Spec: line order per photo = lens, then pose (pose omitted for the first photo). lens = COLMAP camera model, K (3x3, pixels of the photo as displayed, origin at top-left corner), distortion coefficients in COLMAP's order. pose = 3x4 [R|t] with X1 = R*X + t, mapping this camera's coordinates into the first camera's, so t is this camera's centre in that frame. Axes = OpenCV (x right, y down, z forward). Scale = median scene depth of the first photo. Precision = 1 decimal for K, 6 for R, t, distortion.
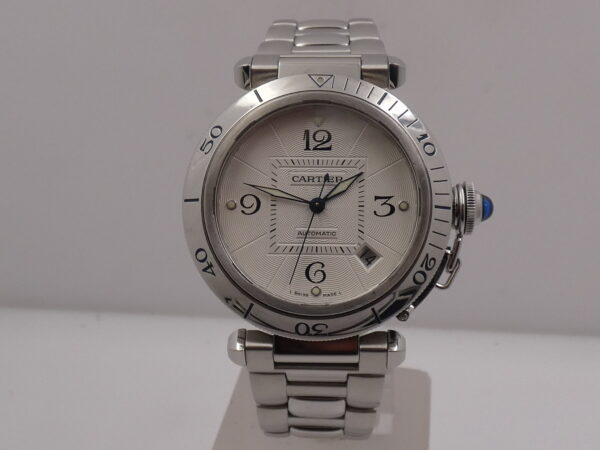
lens RADIAL K [[872.1, 0, 294.7], [0, 872.1, 225.7], [0, 0, 1]] dist [-0.091743, 0.000000]
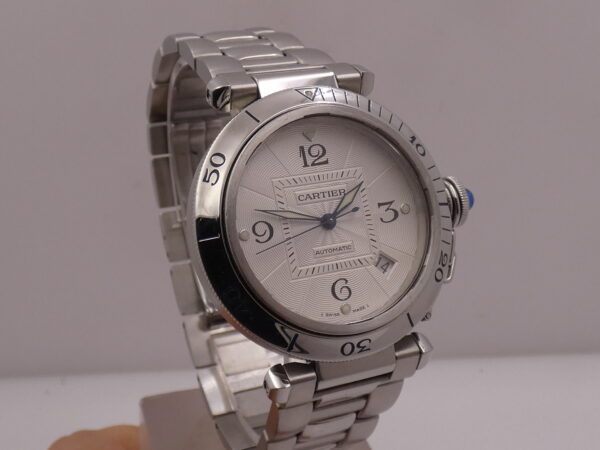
lens RADIAL K [[872.1, 0, 302.7], [0, 872.1, 224.5], [0, 0, 1]] dist [-0.091743, 0.000000]
pose [[0.891536, -0.156629, 0.425008, -0.413143], [0.166044, 0.986003, 0.015064, -0.039434], [-0.421419, 0.057140, 0.905064, 0.134466]]
